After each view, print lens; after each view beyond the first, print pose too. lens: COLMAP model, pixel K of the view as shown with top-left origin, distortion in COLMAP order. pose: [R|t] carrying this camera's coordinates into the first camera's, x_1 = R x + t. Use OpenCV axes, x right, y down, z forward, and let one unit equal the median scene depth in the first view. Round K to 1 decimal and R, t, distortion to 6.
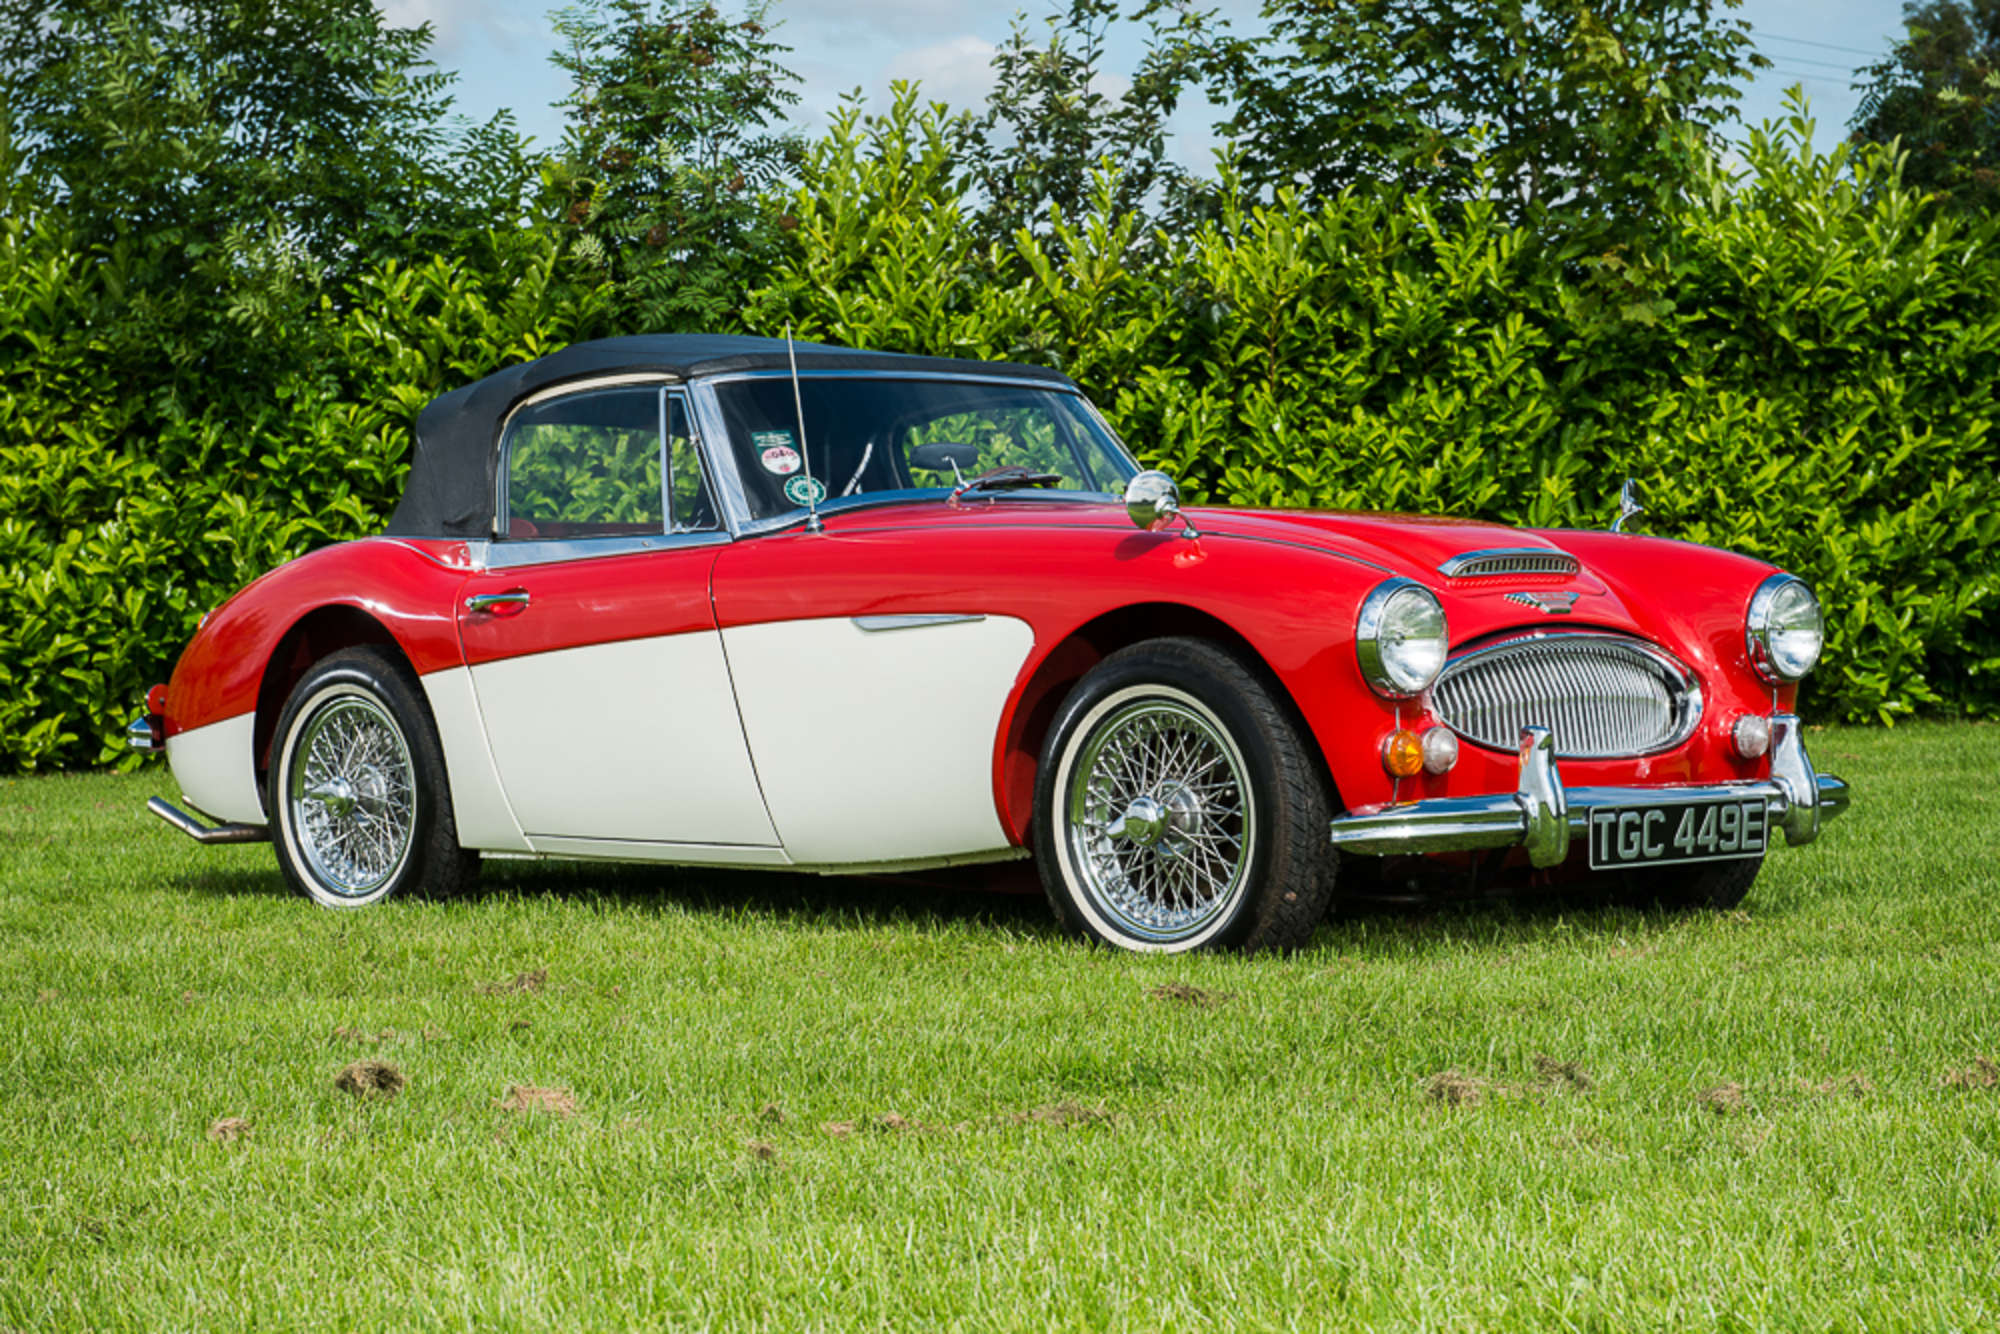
lens RADIAL K [[3061.9, 0, 1000.0], [0, 3061.9, 667.0], [0, 0, 1]] dist [0.018840, 0.095474]
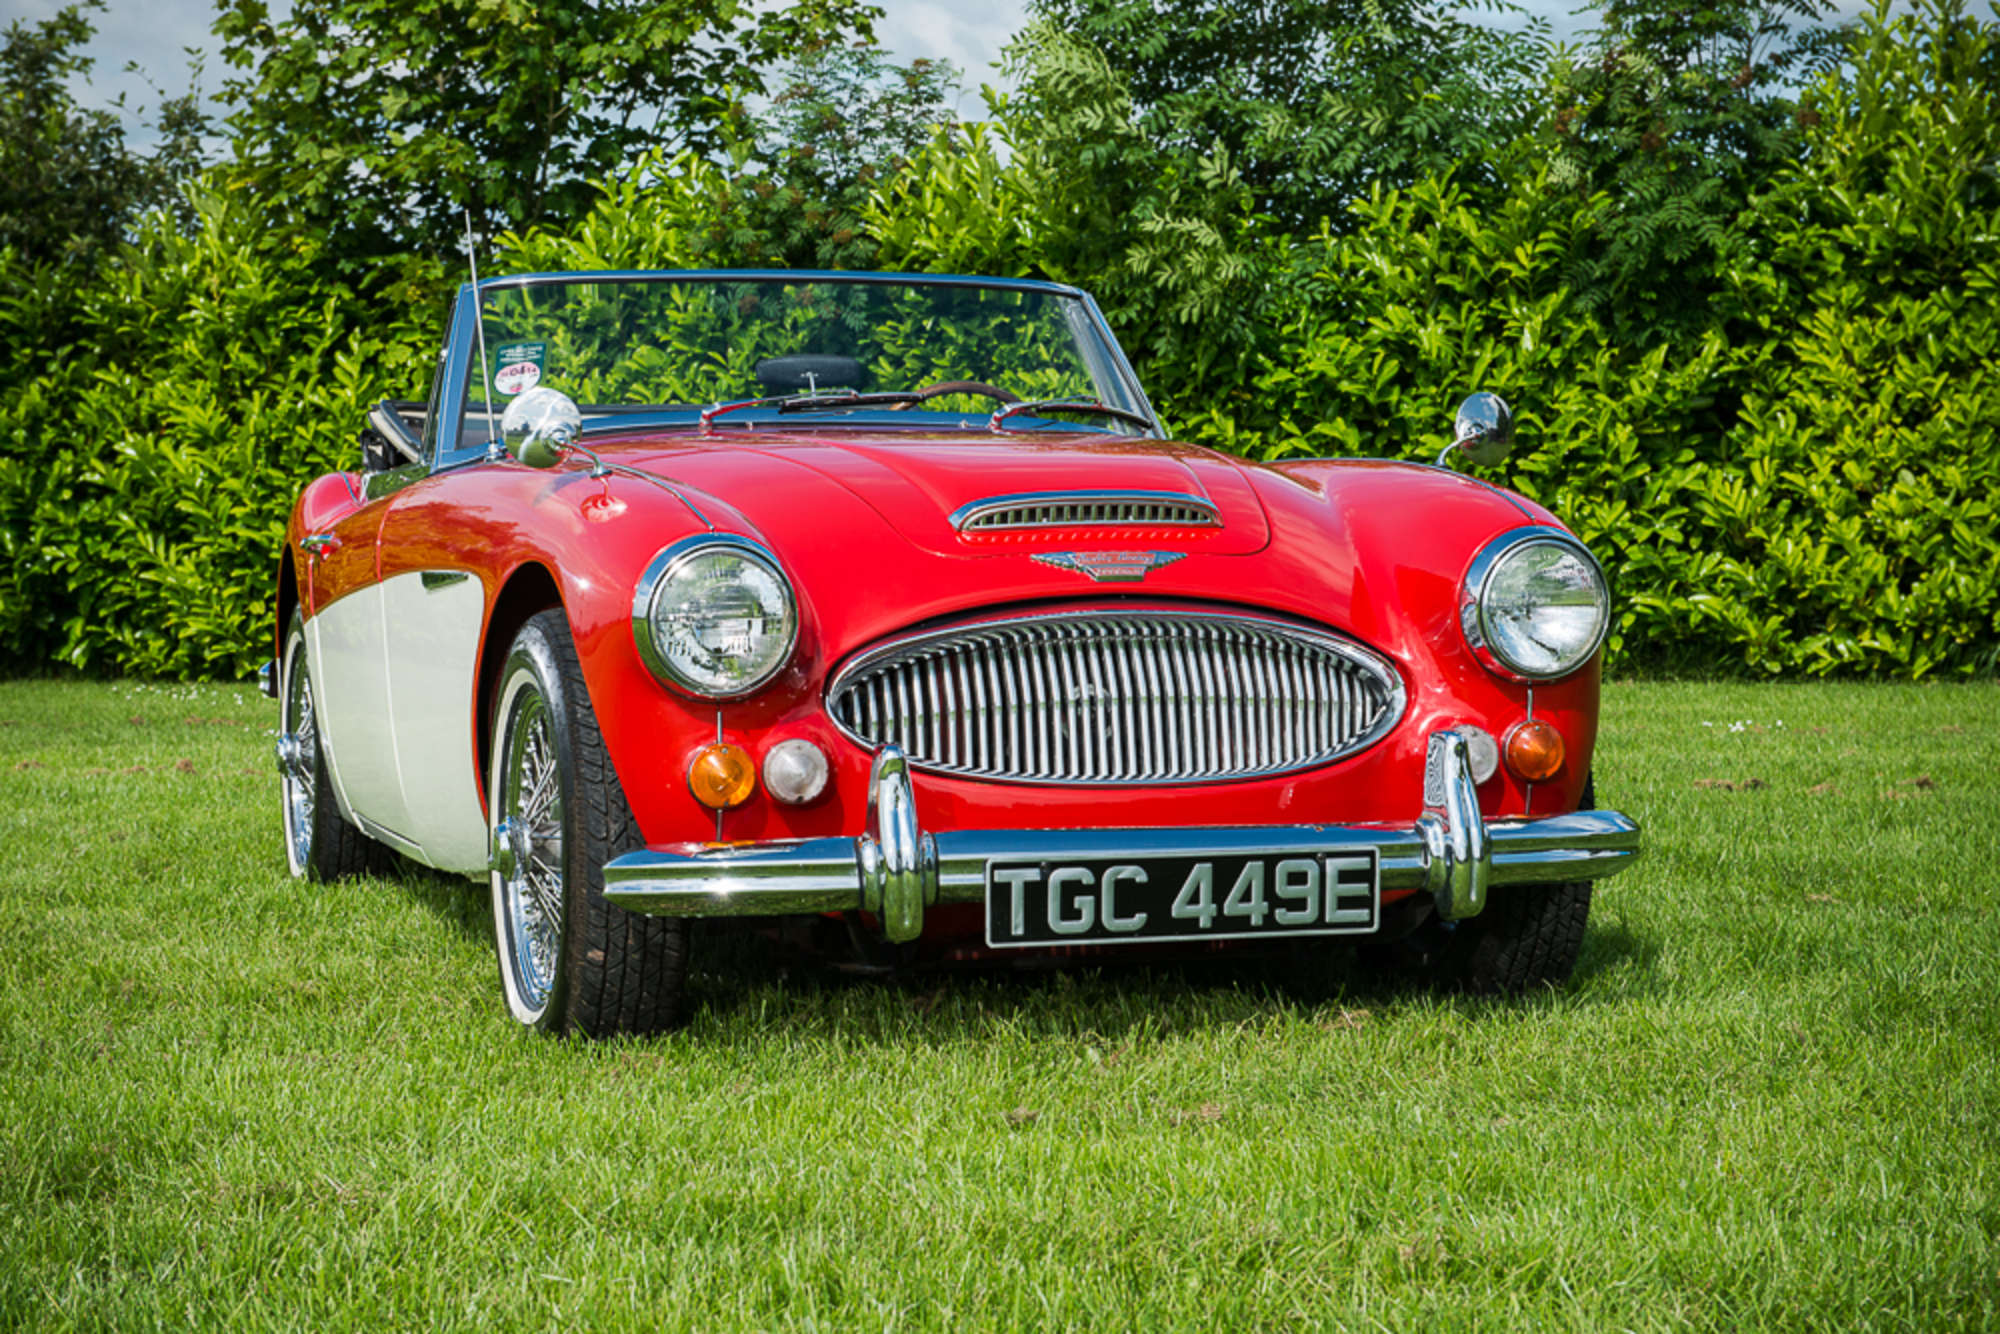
lens RADIAL K [[3061.9, 0, 1000.0], [0, 3061.9, 667.0], [0, 0, 1]] dist [0.018840, 0.095474]
pose [[0.932859, 0.021616, -0.359592, 0.426436], [-0.012127, 0.999517, 0.028623, -0.017748], [0.360037, -0.022340, 0.932671, 0.330229]]
